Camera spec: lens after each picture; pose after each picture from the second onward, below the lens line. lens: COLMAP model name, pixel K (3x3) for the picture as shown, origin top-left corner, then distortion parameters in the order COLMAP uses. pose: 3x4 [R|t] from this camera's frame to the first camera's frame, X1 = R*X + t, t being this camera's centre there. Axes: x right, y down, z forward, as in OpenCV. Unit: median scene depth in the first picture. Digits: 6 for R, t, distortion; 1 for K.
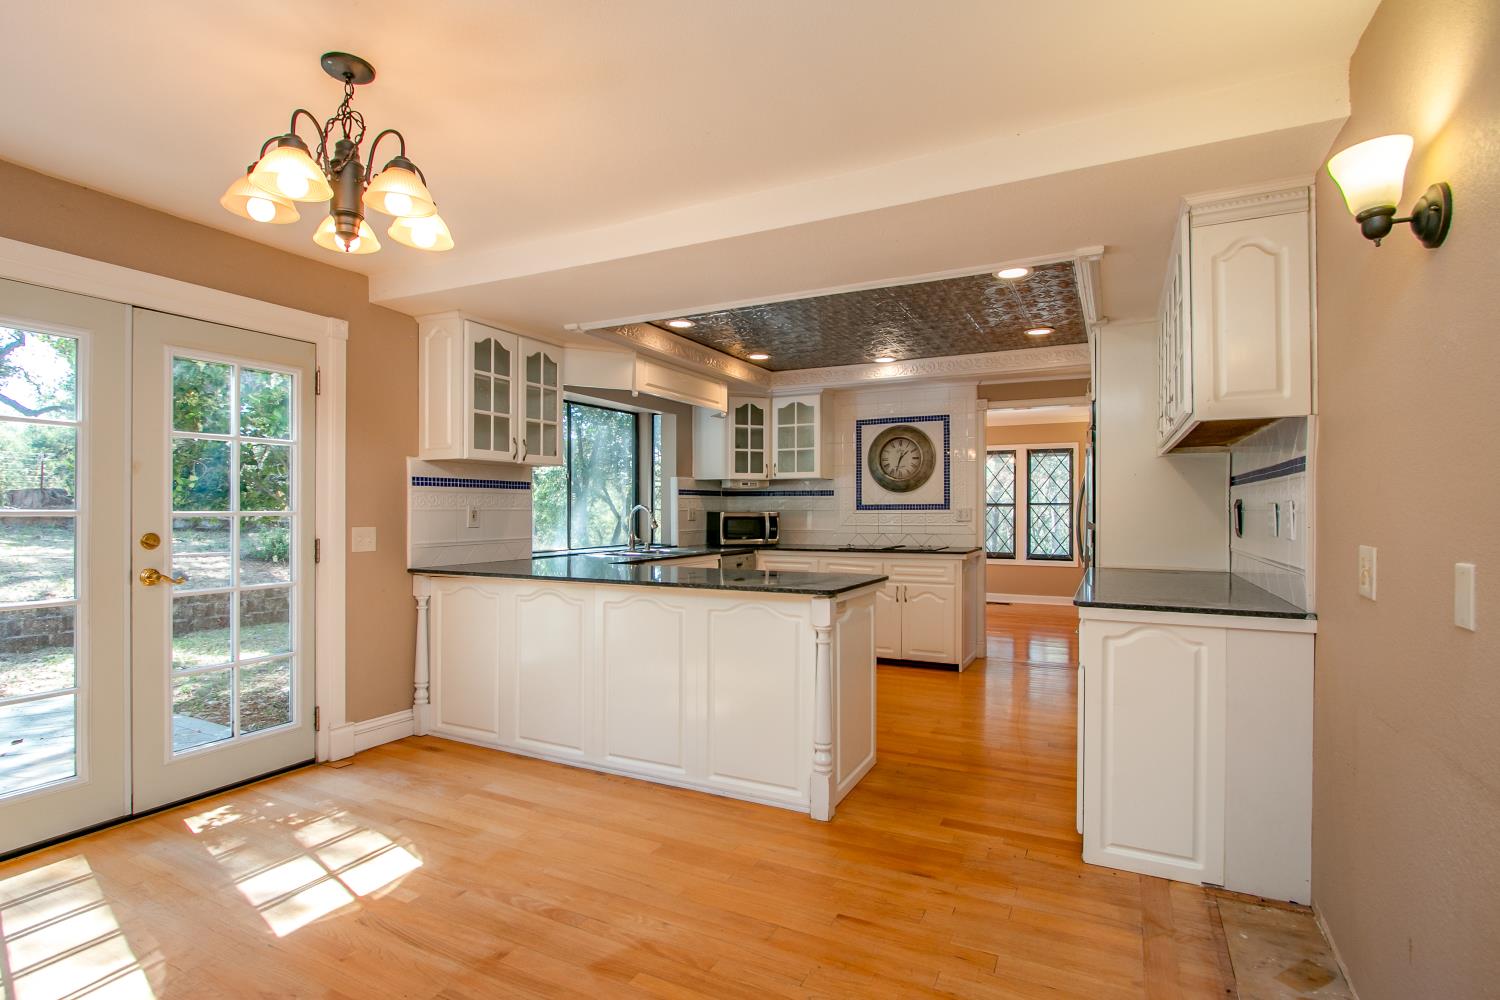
lens RADIAL K [[707.9, 0, 765.9], [0, 707.9, 503.1], [0, 0, 1]] dist [-0.013899, 0.000866]
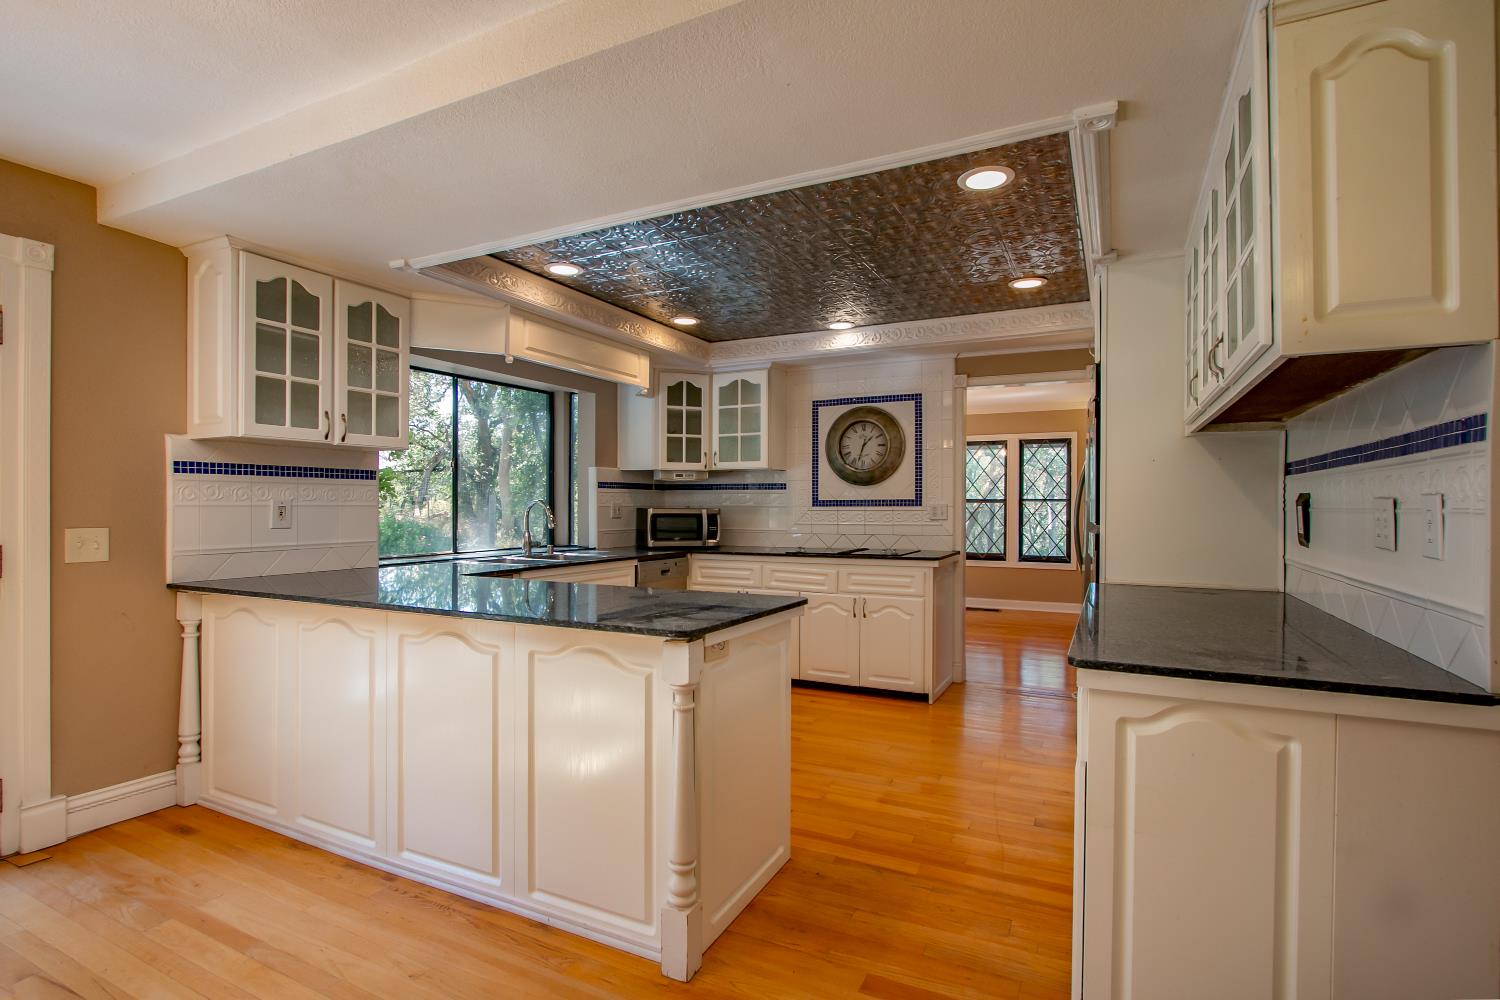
lens RADIAL K [[707.9, 0, 737.1], [0, 707.9, 502.4], [0, 0, 1]] dist [-0.013899, 0.000866]
pose [[0.999498, 0.001945, -0.031632, 0.109773], [-0.001792, 0.999986, 0.004880, 0.001596], [0.031641, -0.004821, 0.999488, 0.248524]]
